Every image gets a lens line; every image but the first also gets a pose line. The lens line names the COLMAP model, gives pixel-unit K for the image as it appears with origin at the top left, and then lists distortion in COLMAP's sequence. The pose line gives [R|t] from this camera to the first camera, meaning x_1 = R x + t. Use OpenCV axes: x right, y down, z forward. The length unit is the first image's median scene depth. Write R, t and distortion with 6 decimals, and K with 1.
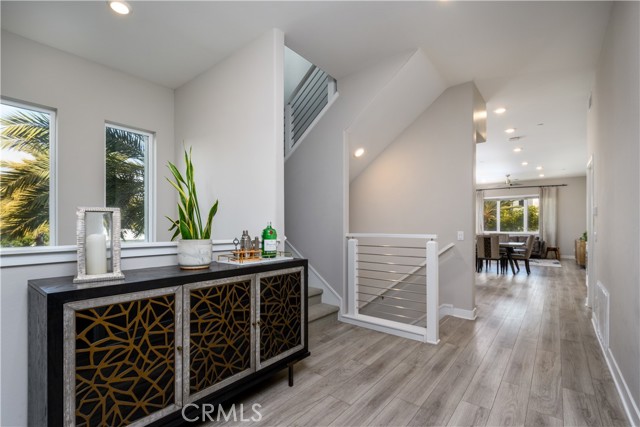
lens RADIAL K [[307.6, 0, 310.3], [0, 307.6, 231.2], [0, 0, 1]] dist [0.000735, 0.000014]
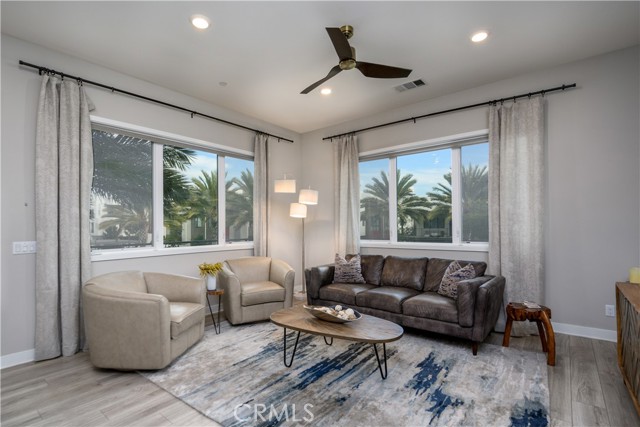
lens RADIAL K [[310.2, 0, 318.5], [0, 310.2, 225.7], [0, 0, 1]] dist [-0.002691, -0.000396]
pose [[0.999866, -0.010264, 0.012767, 0.576145], [0.010461, 0.999826, -0.015469, -0.015086], [-0.012606, 0.015600, 0.999799, 0.700251]]
